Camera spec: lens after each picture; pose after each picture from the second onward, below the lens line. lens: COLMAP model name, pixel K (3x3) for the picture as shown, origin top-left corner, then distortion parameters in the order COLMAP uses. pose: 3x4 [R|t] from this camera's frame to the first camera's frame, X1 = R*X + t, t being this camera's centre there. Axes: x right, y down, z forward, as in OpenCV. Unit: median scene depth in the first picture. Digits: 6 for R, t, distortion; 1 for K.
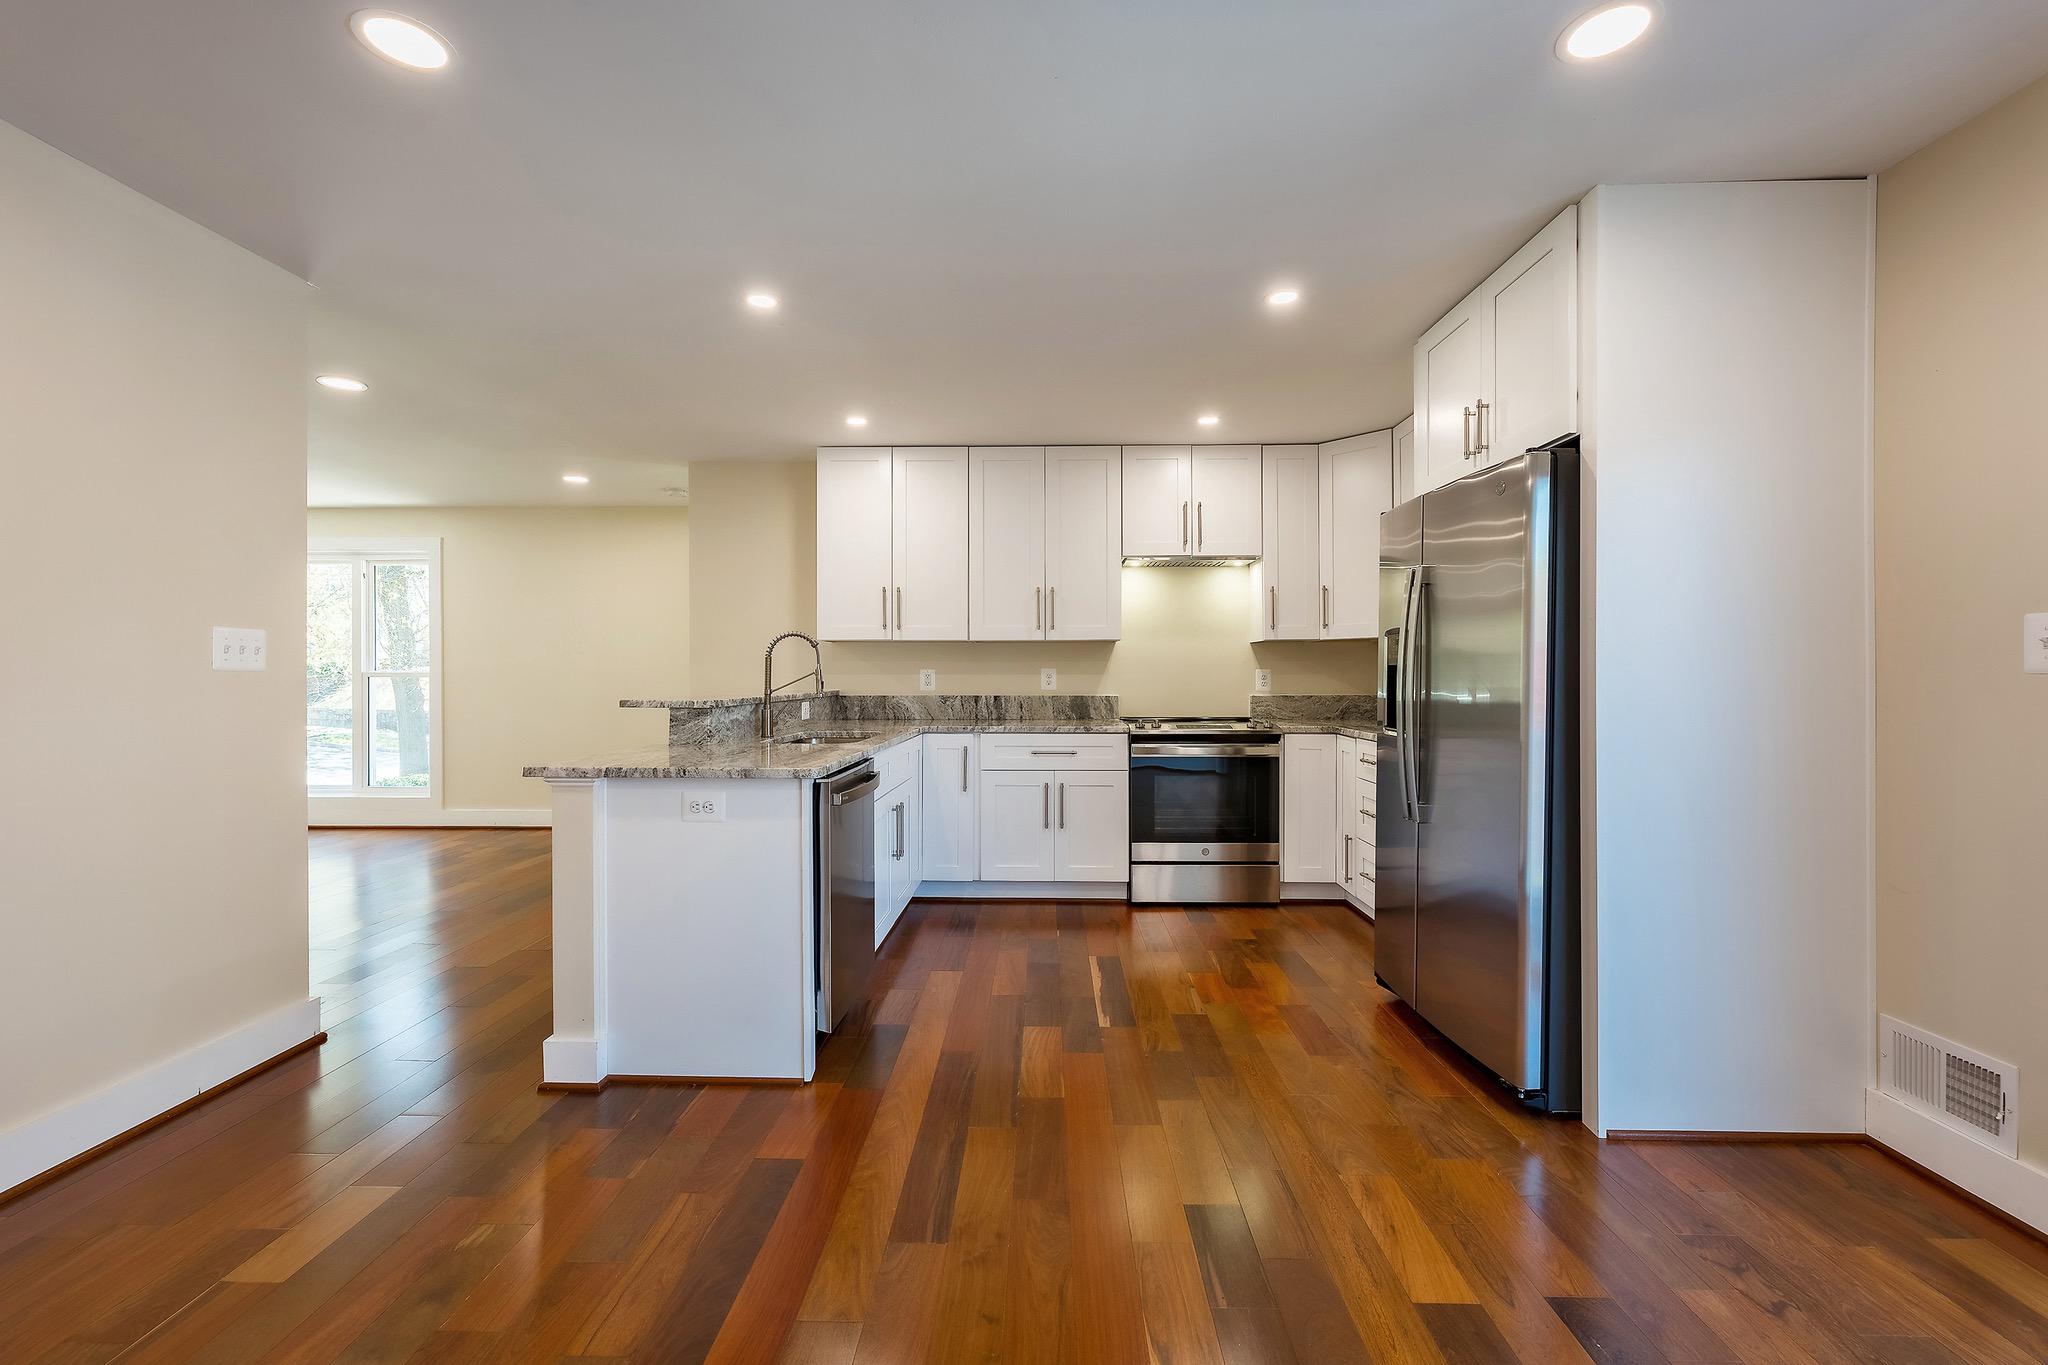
lens RADIAL K [[847.7, 0, 1029.6], [0, 847.7, 672.1], [0, 0, 1]] dist [-0.005431, -0.000067]
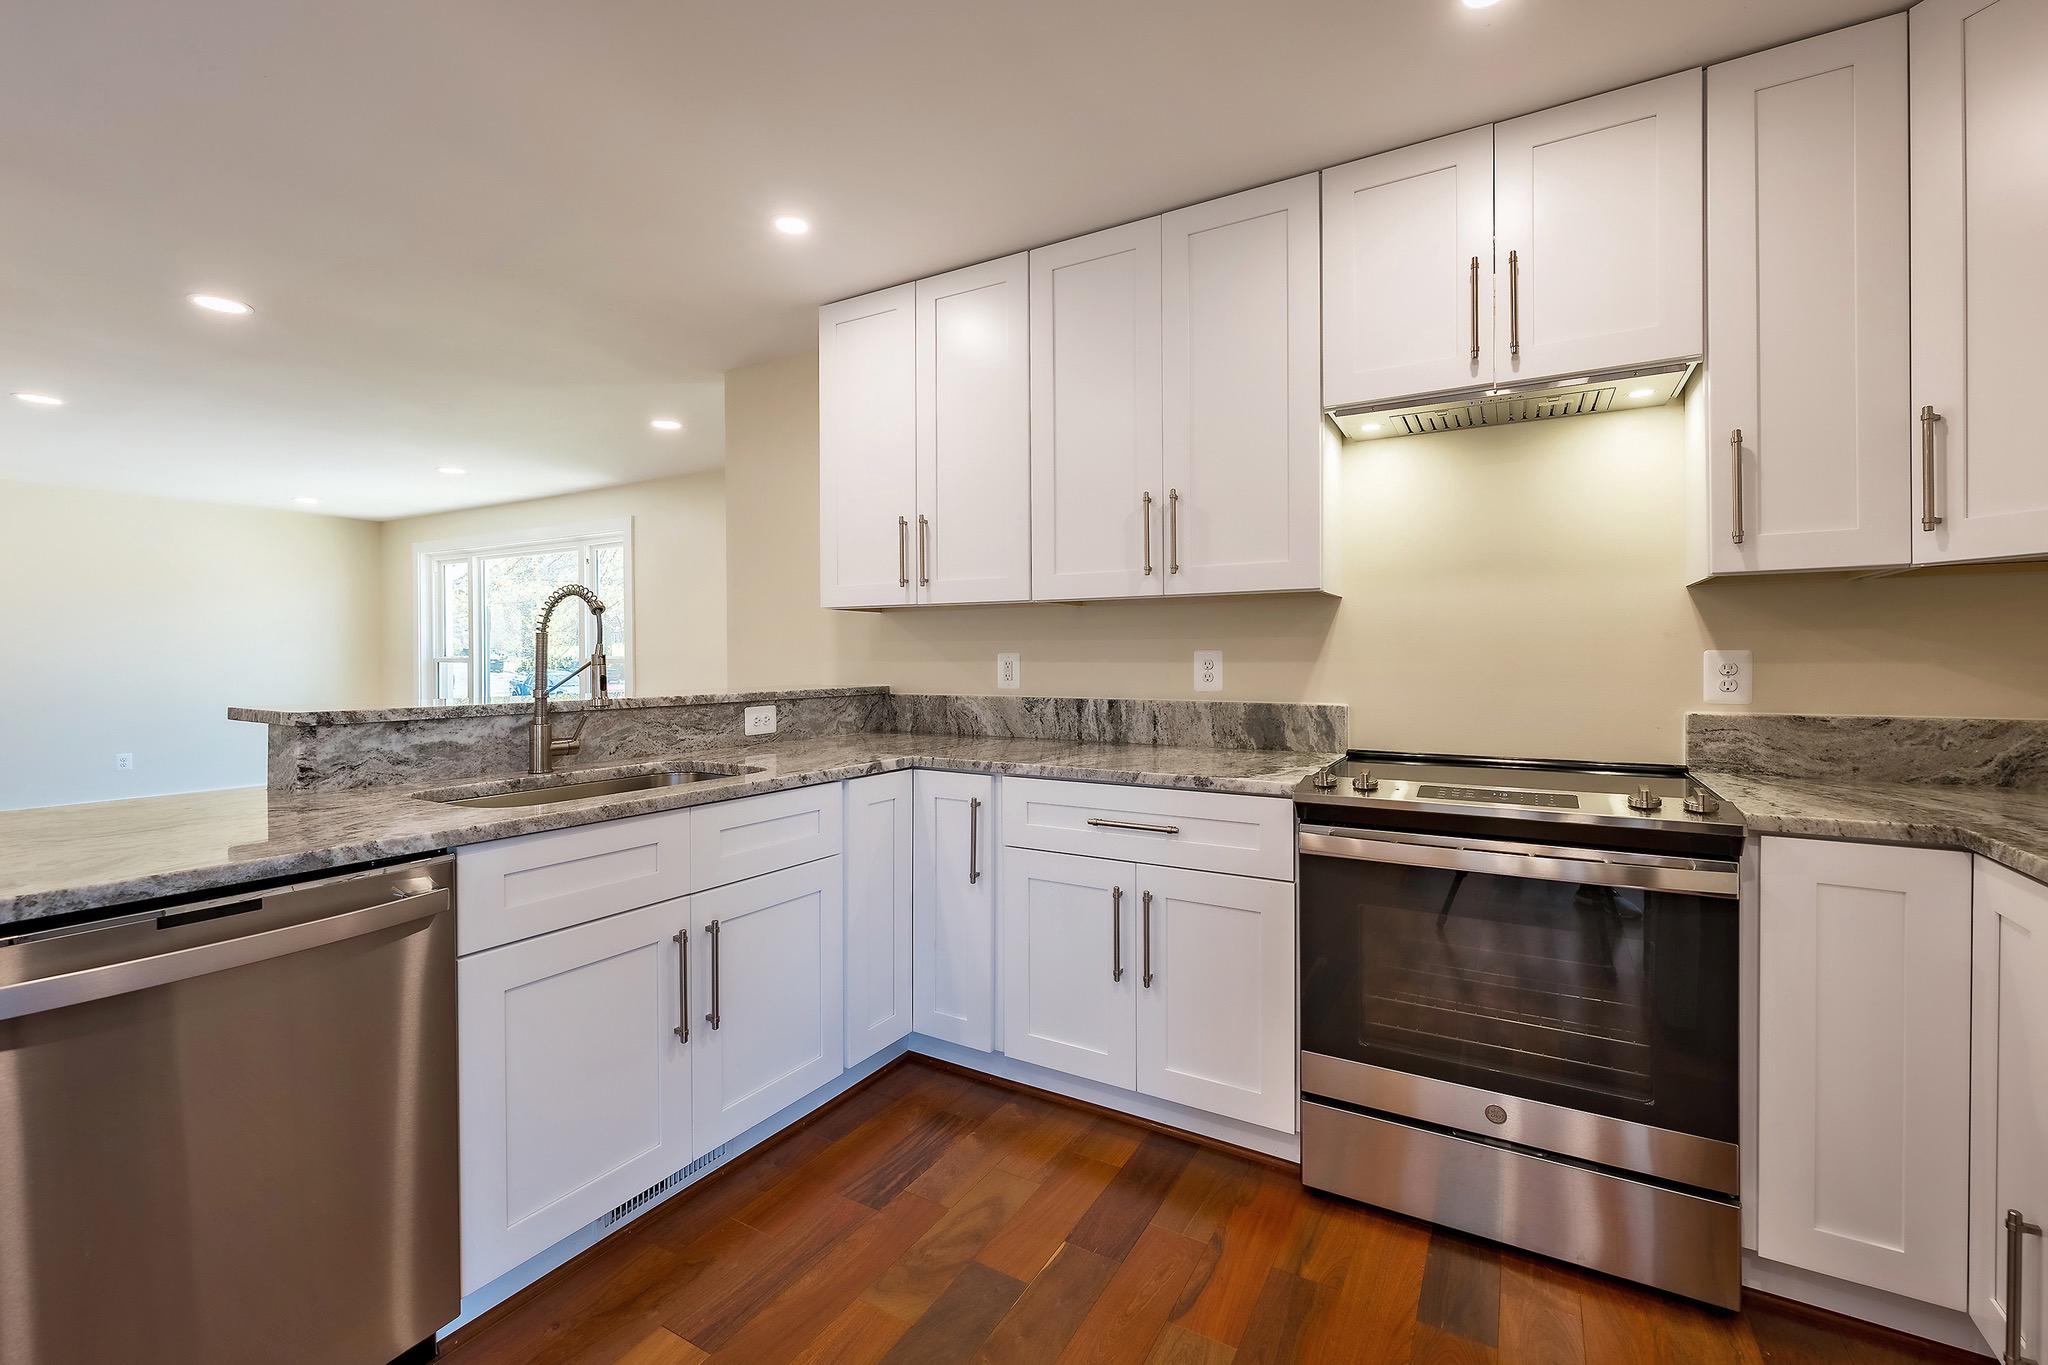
lens RADIAL K [[847.7, 0, 1016.3], [0, 847.7, 667.6], [0, 0, 1]] dist [-0.005431, -0.000067]
pose [[0.871172, 0.003705, -0.490965, 0.191369], [0.001852, 0.999940, 0.010831, 0.000258], [0.490975, -0.010345, 0.871112, 0.514430]]
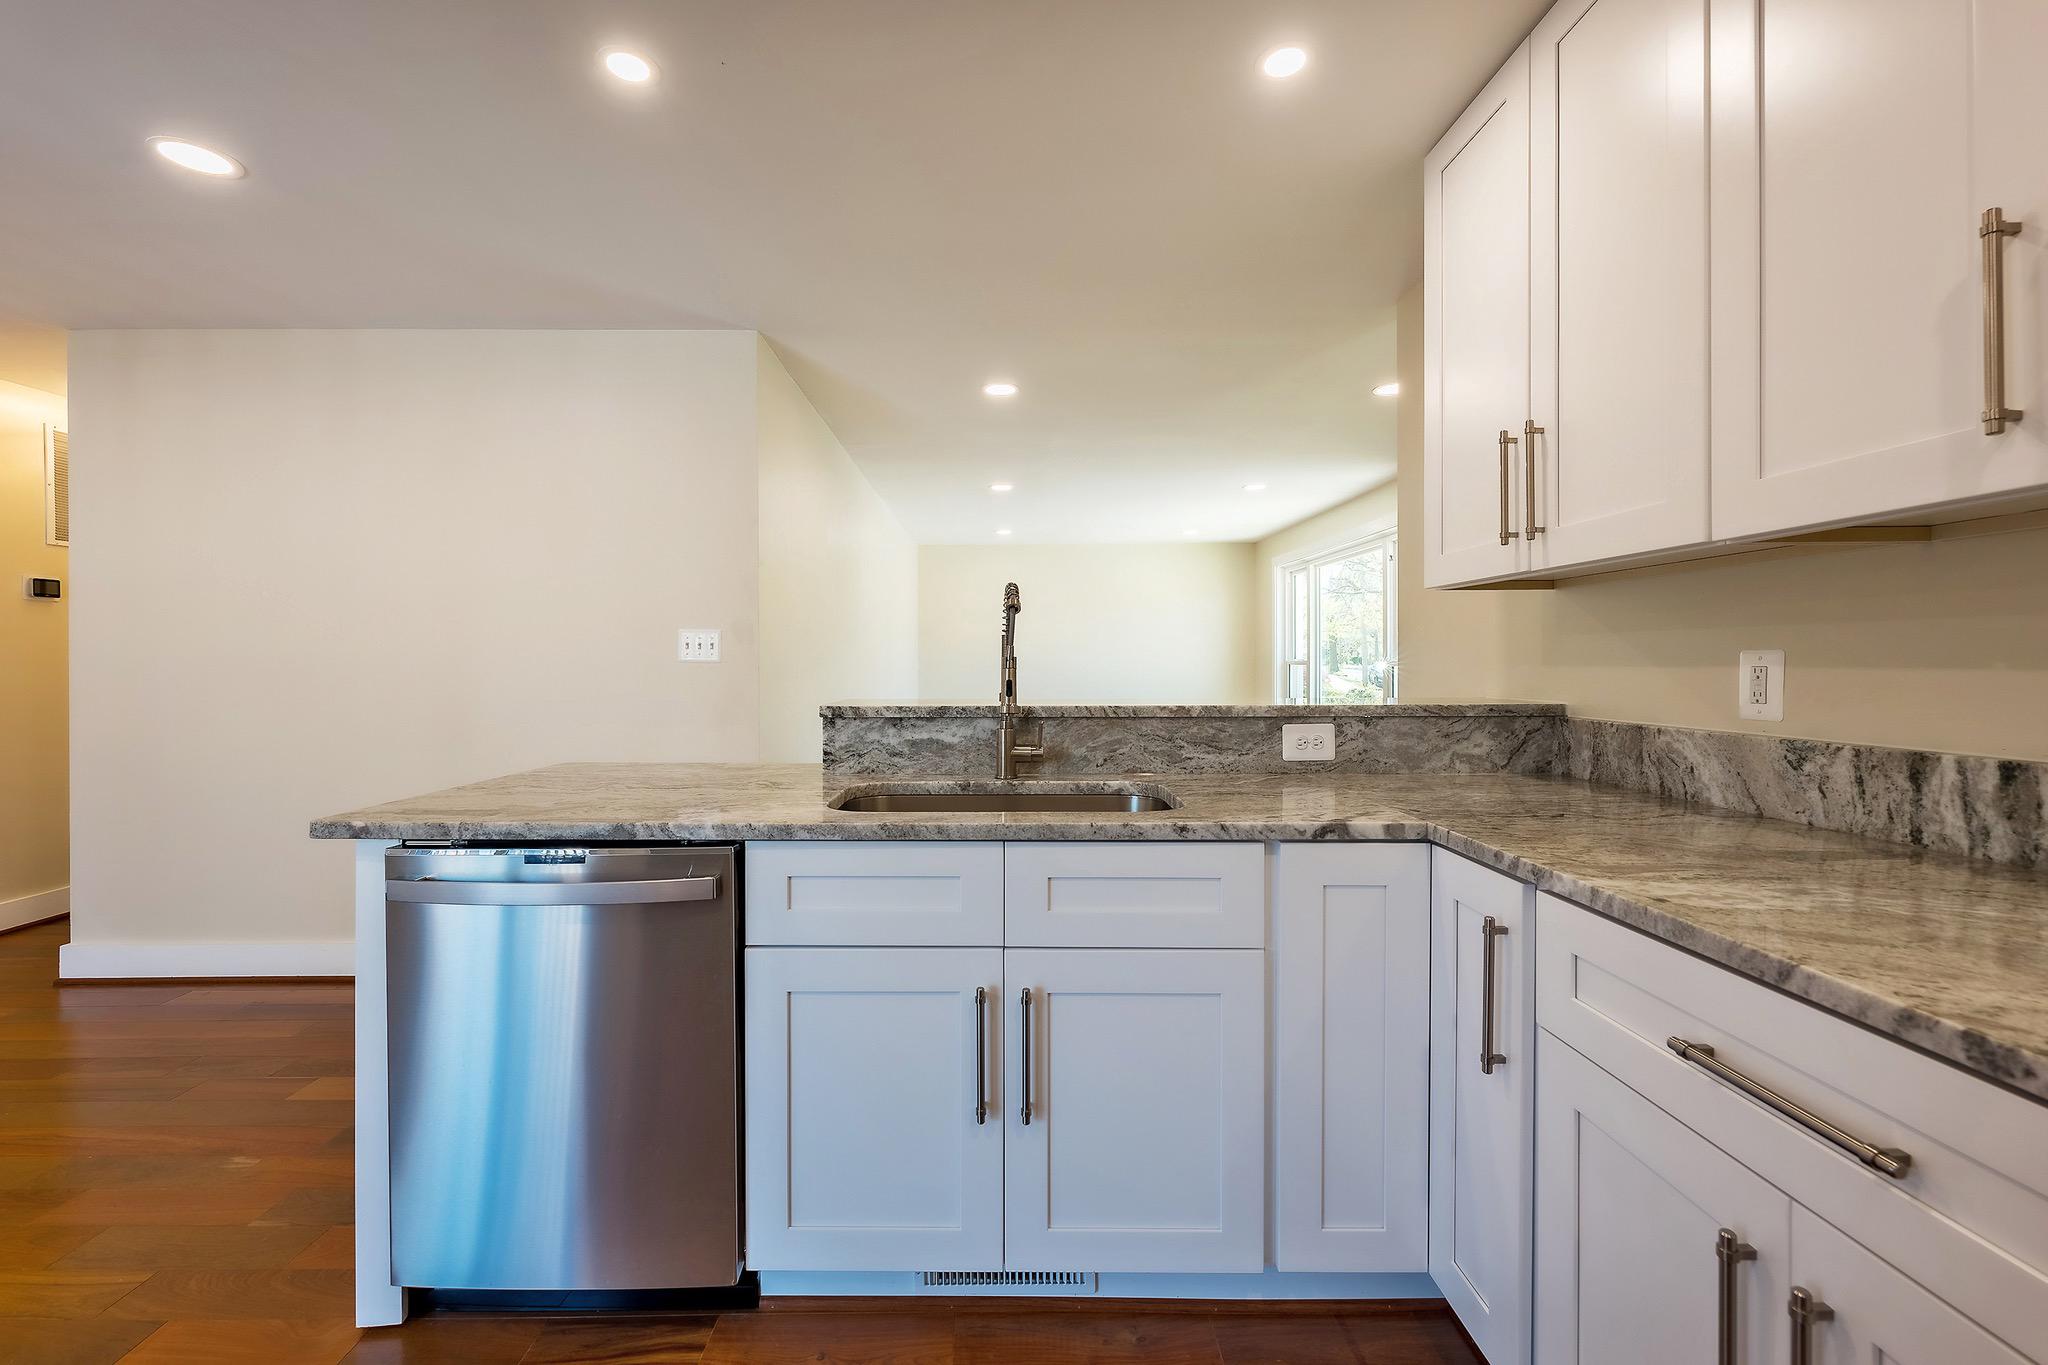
lens RADIAL K [[847.7, 0, 1020.5], [0, 847.7, 667.1], [0, 0, 1]] dist [-0.005431, -0.000067]
pose [[0.024529, 0.005065, -0.999686, 0.192525], [0.002563, 0.999984, 0.005130, 0.000273], [0.999696, -0.002688, 0.024516, 0.774536]]
